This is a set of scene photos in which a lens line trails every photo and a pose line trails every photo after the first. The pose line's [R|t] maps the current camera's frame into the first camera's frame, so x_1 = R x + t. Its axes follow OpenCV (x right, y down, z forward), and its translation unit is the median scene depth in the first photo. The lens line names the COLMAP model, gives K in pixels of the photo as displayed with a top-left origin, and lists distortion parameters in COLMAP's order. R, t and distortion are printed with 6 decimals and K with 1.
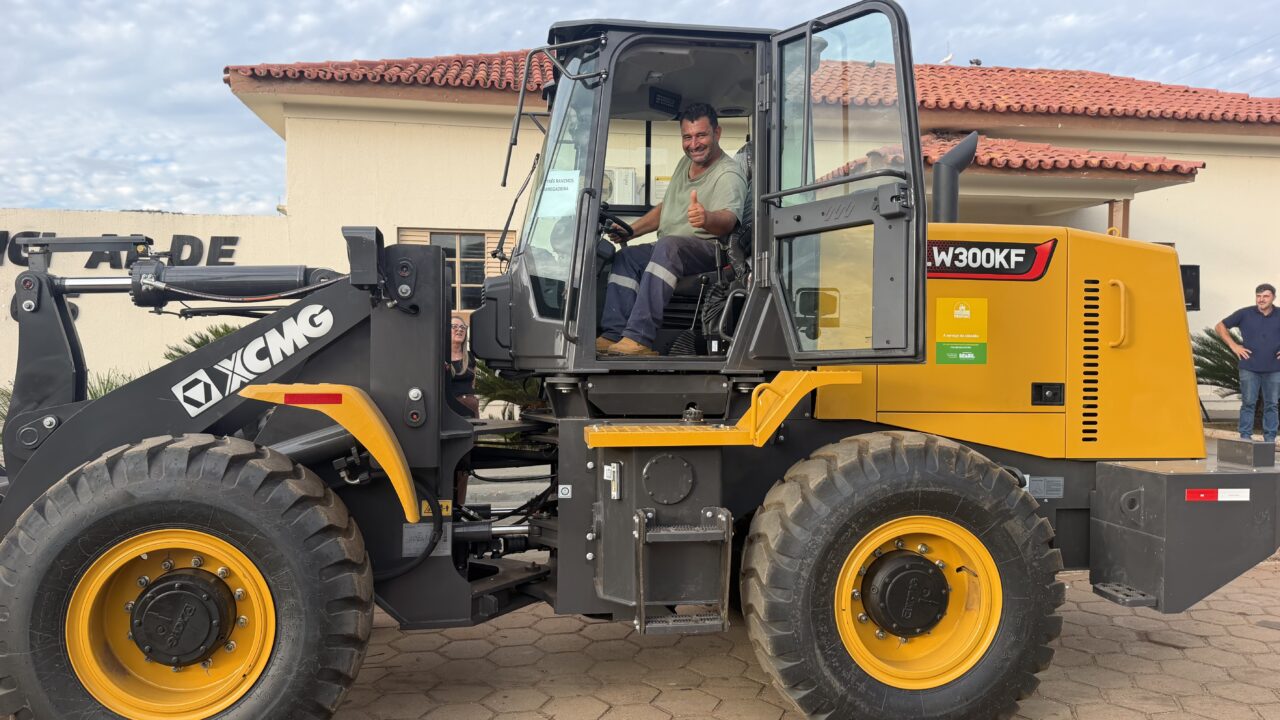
lens RADIAL K [[891.4, 0, 640.0], [0, 891.4, 360.0], [0, 0, 1]] dist [0.051459, -0.076029]
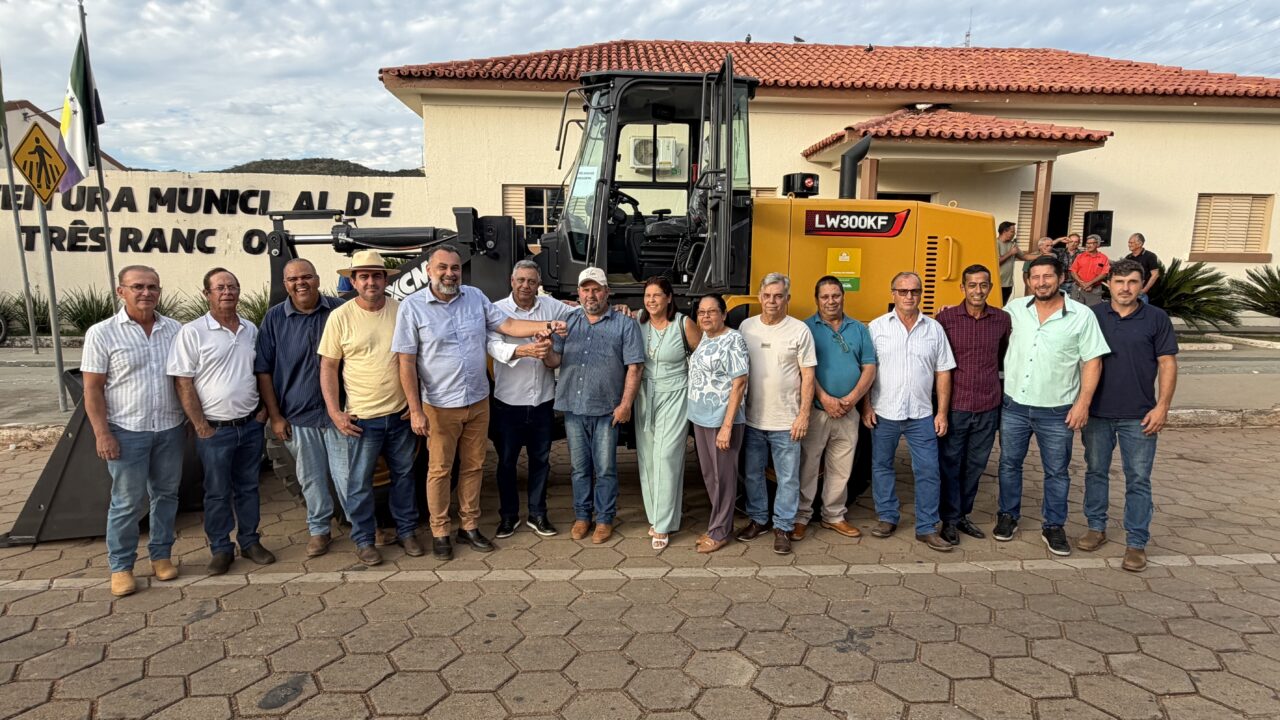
lens RADIAL K [[698.8, 0, 640.0], [0, 698.8, 360.0], [0, 0, 1]] dist [0.004972, 0.000699]
pose [[0.996260, 0.016058, -0.084896, 0.041899], [-0.006230, 0.993370, 0.114790, -0.005069], [0.086177, -0.113832, 0.989755, -0.094607]]
